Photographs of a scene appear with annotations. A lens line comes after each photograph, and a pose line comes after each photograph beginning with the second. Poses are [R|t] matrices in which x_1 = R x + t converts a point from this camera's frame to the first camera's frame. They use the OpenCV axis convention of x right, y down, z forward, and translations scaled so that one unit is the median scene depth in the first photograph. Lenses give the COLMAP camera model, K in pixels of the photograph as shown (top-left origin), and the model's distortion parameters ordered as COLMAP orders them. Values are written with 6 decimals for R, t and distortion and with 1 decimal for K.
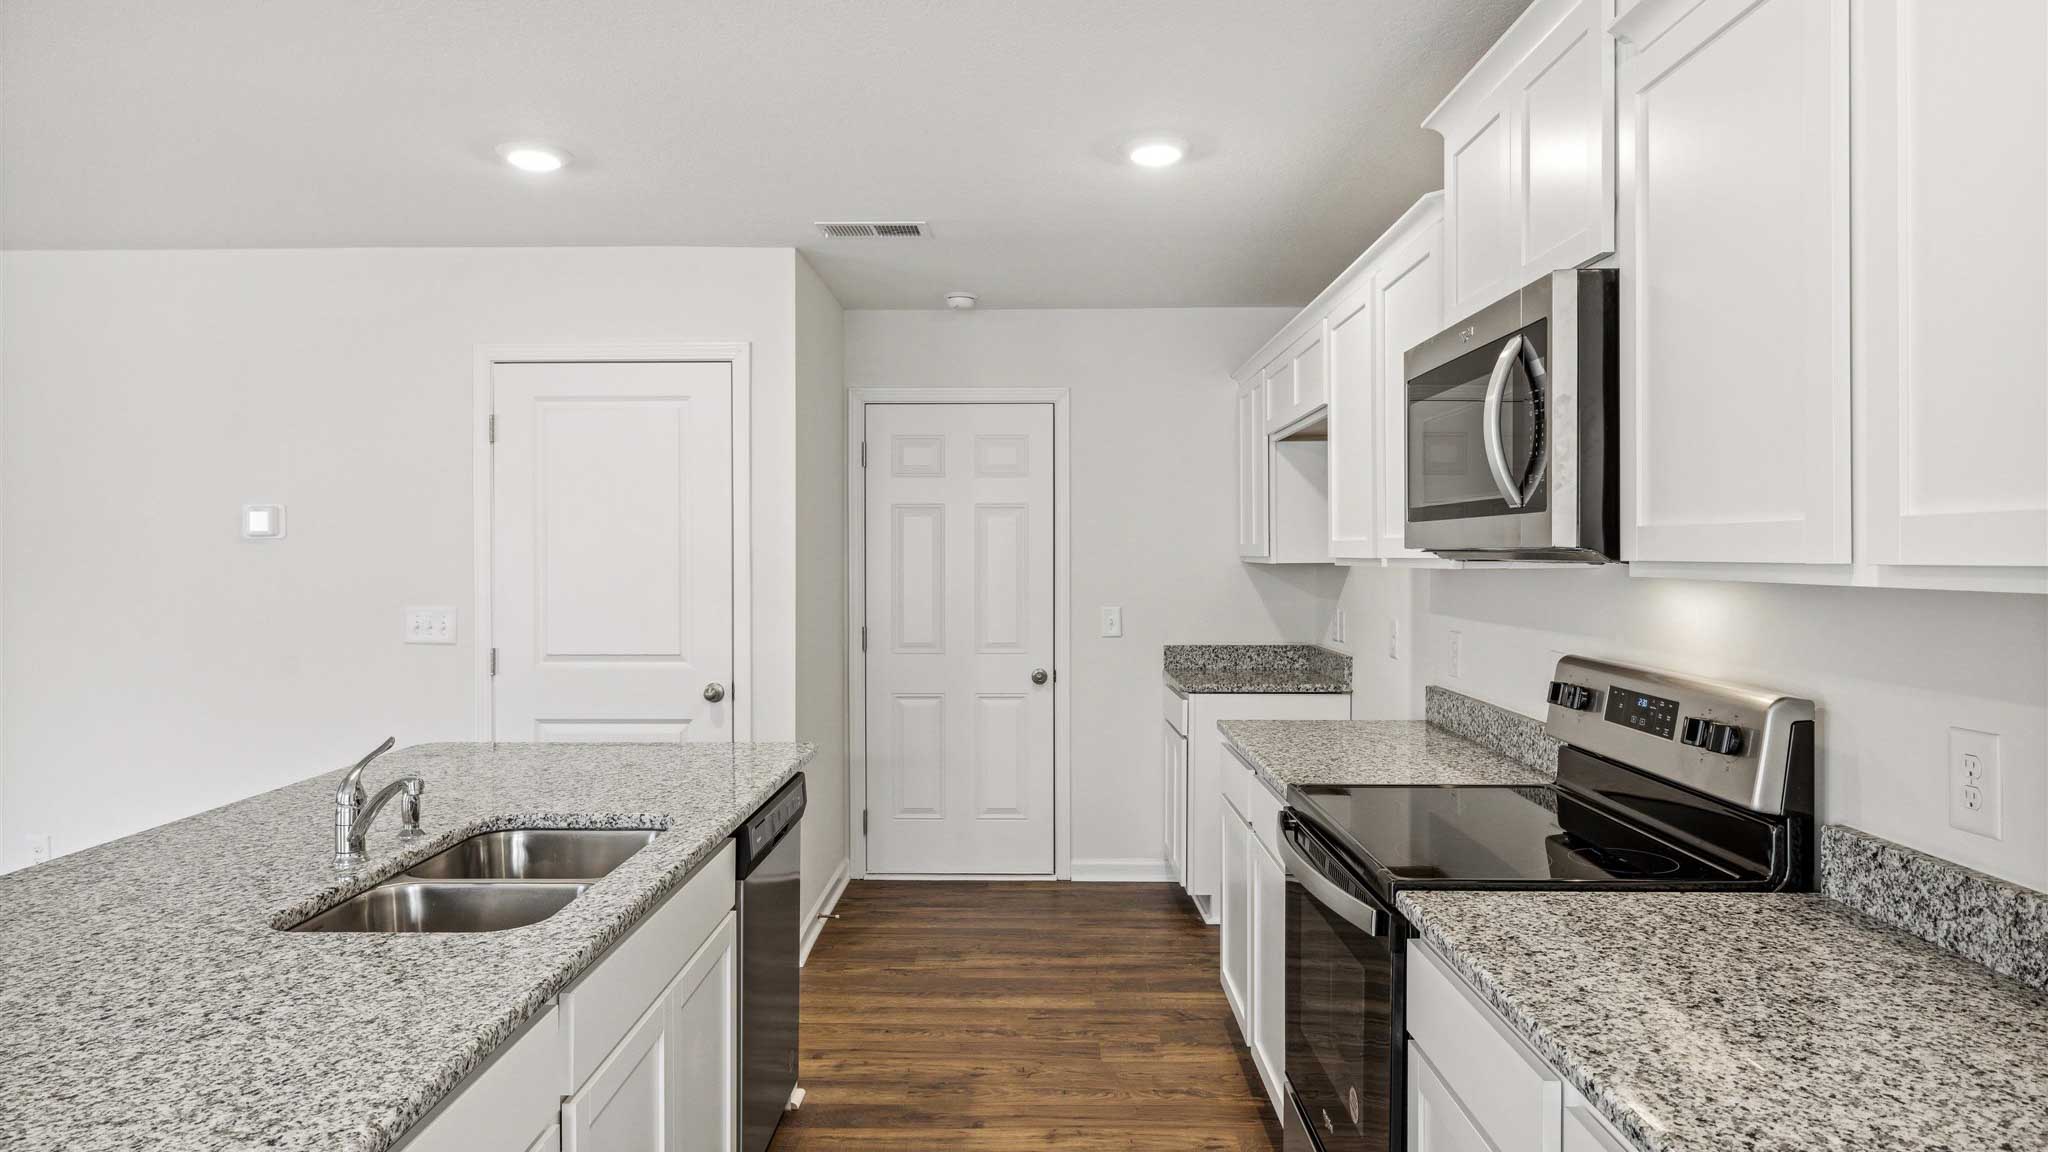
lens RADIAL K [[1232.7, 0, 1024.0], [0, 1232.7, 576.0], [0, 0, 1]] dist [0.004185, 0.000004]
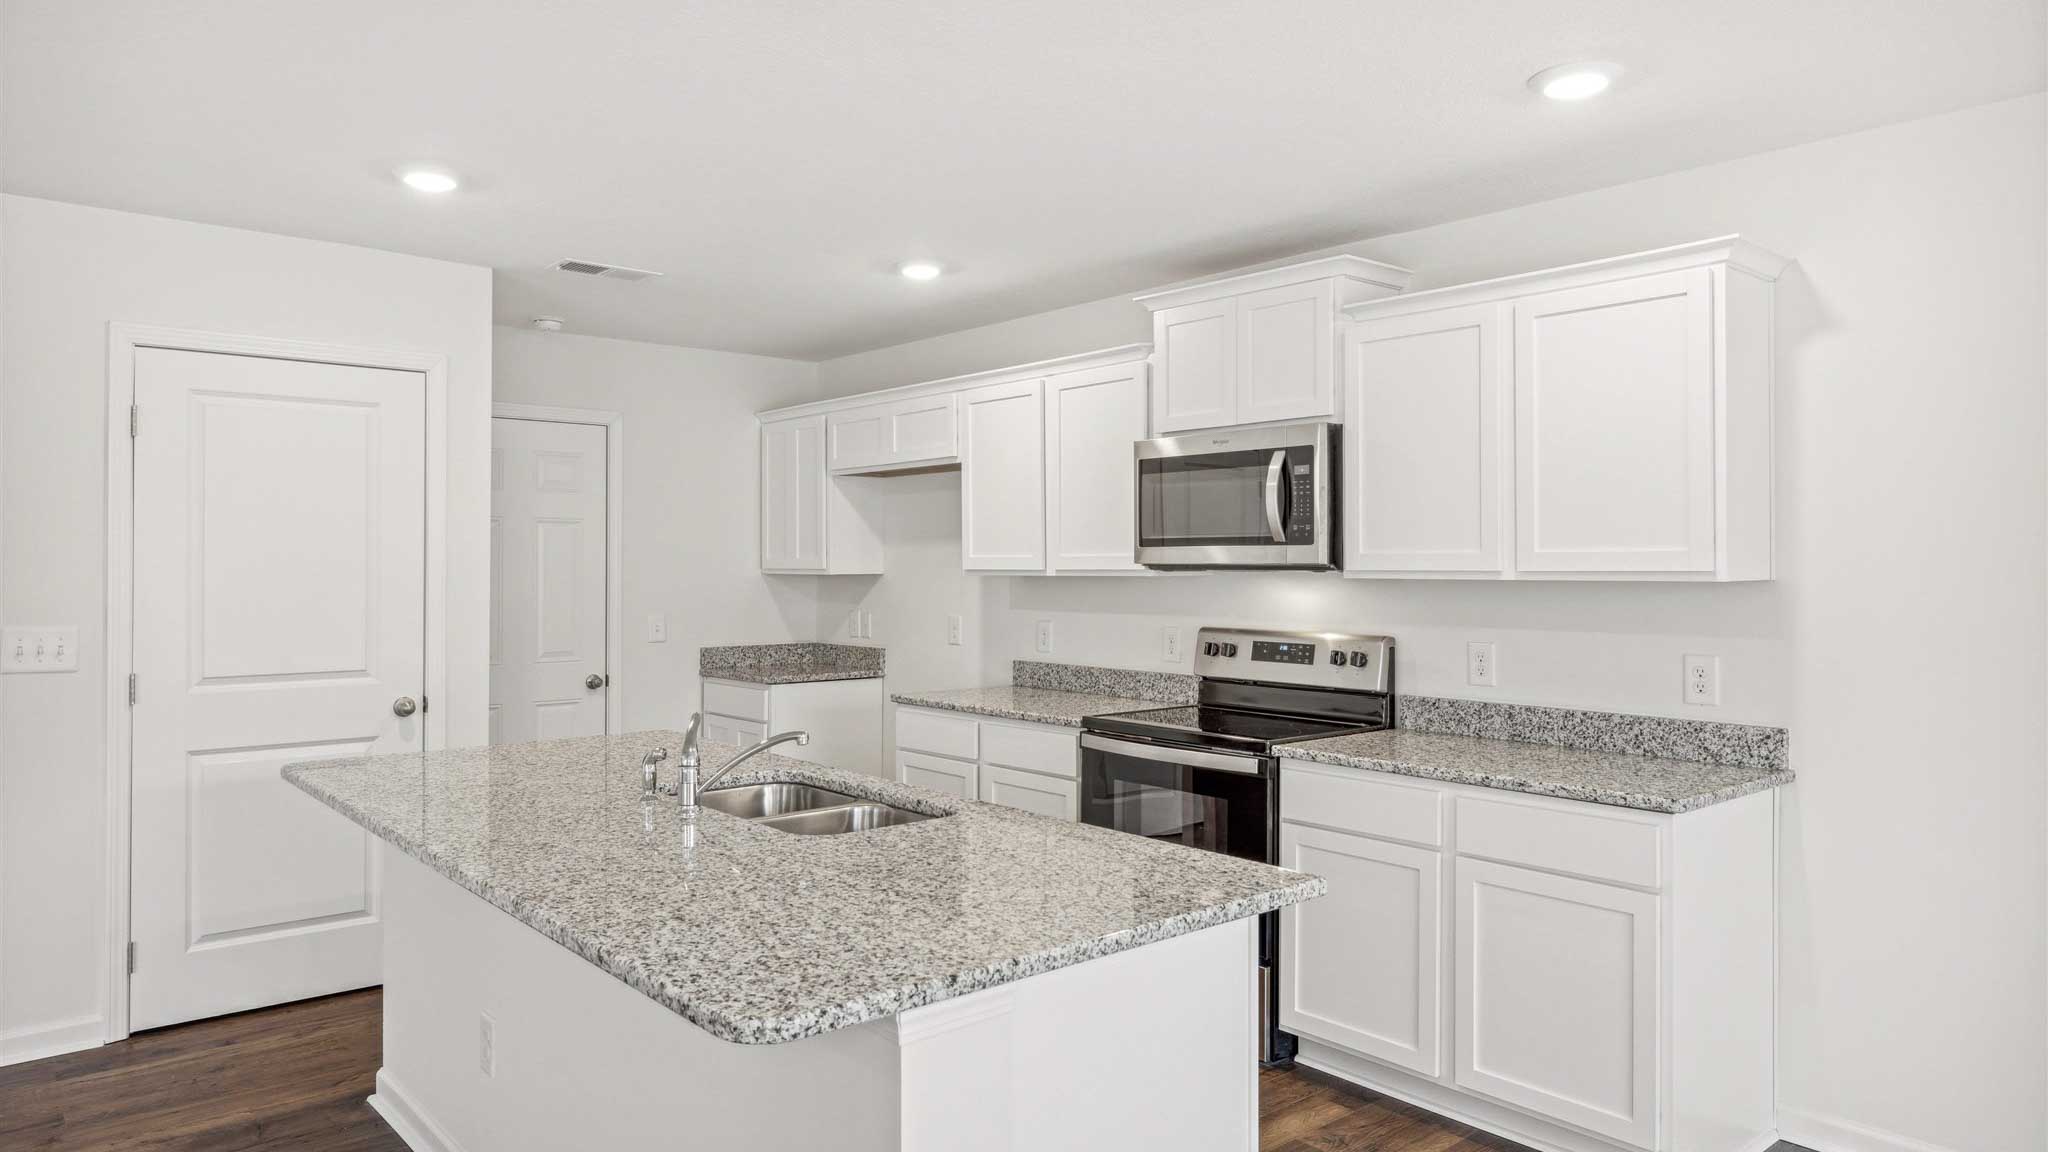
lens RADIAL K [[1287.7, 0, 1024.0], [0, 1287.7, 576.0], [0, 0, 1]] dist [-0.003245, -0.000764]
pose [[0.745158, -0.002554, 0.666883, -0.566582], [0.010051, 0.999922, -0.007401, 0.002933], [-0.666812, 0.012218, 0.745126, -0.093514]]
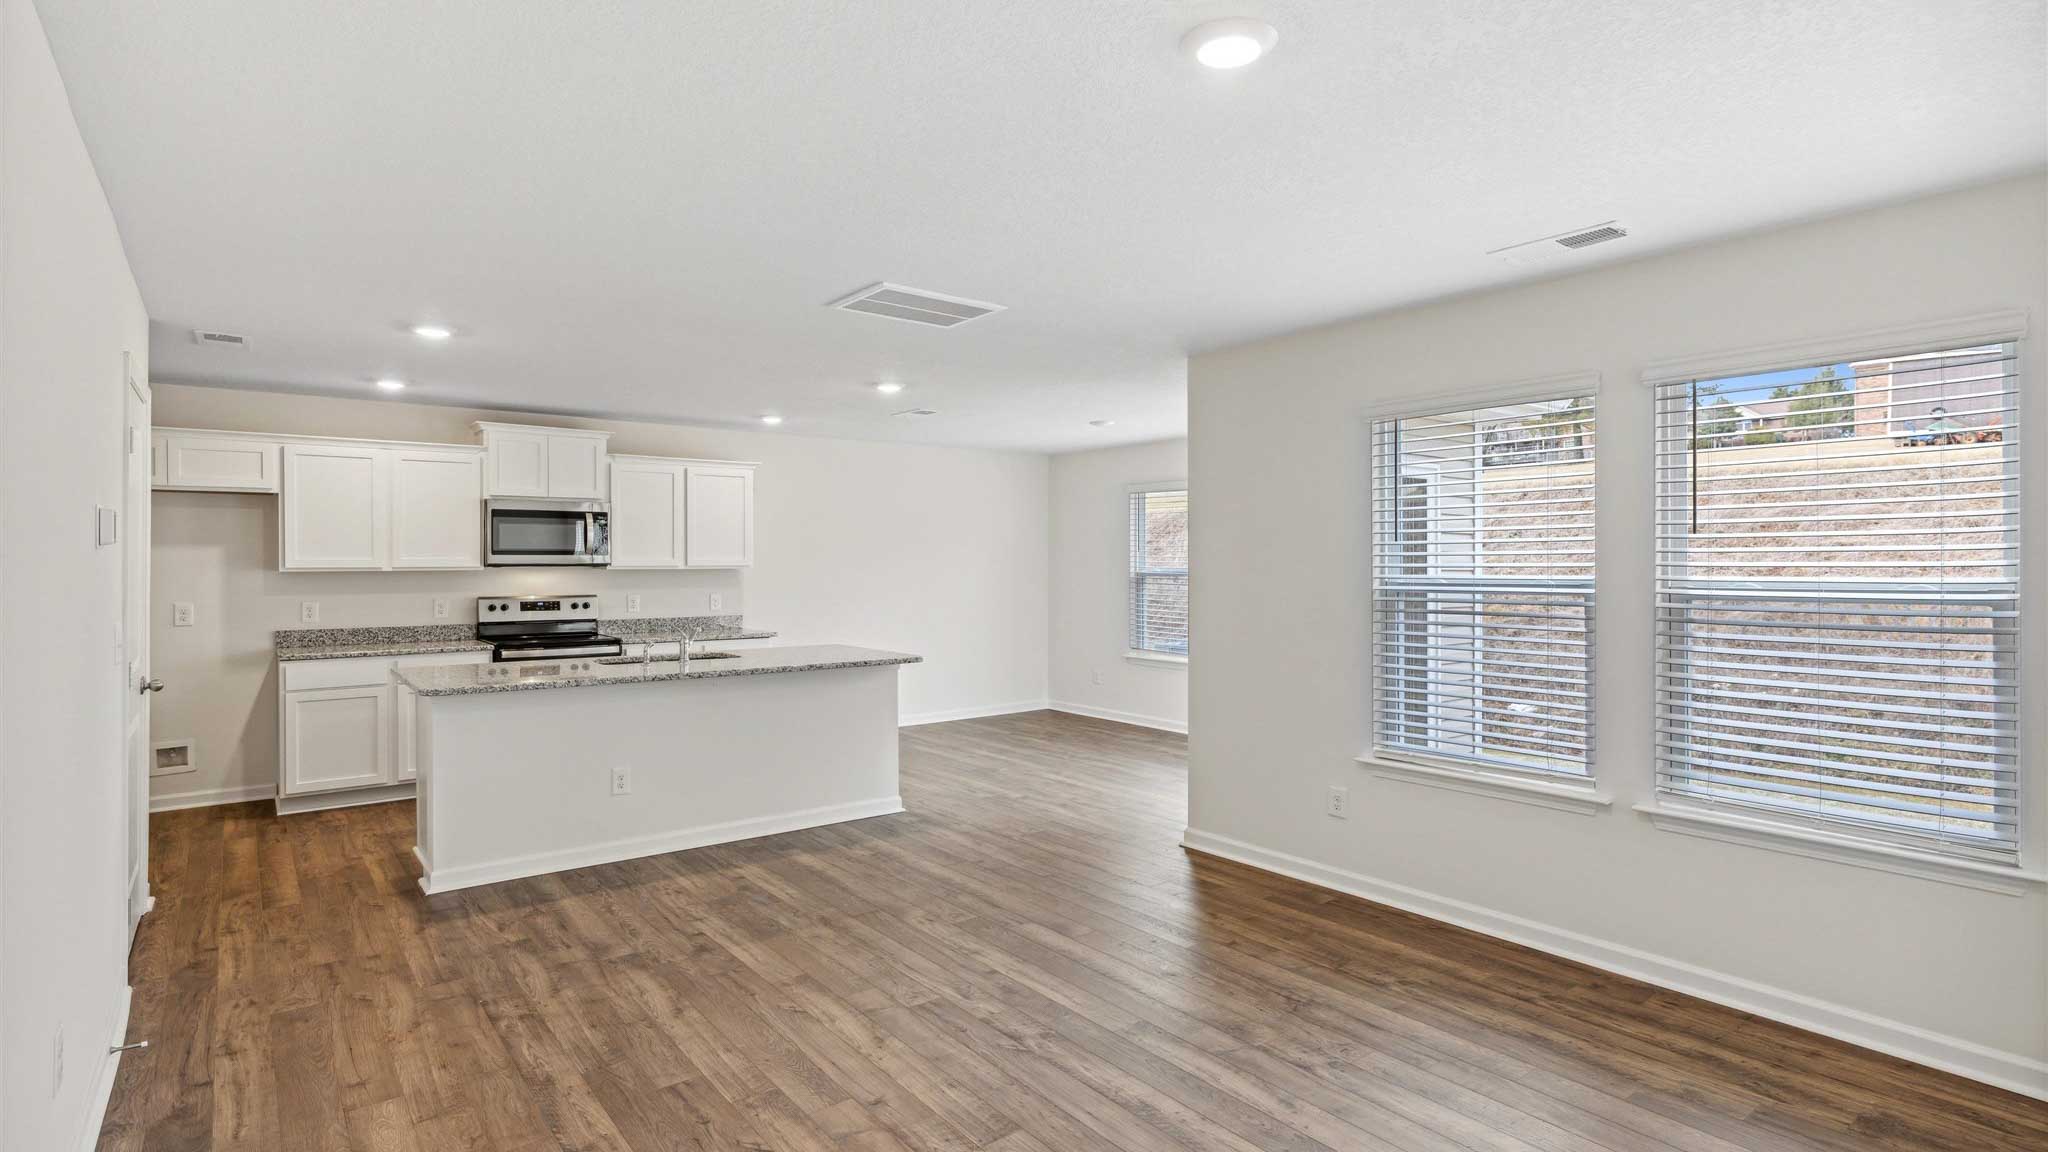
lens RADIAL K [[987.0, 0, 1025.8], [0, 987.0, 551.6], [0, 0, 1]] dist [-0.000559, 0.000190]
pose [[-0.632003, 0.010145, 0.774900, -1.502163], [0.016553, 0.999863, 0.000410, -0.019324], [-0.774789, 0.013086, -0.632084, 0.936911]]
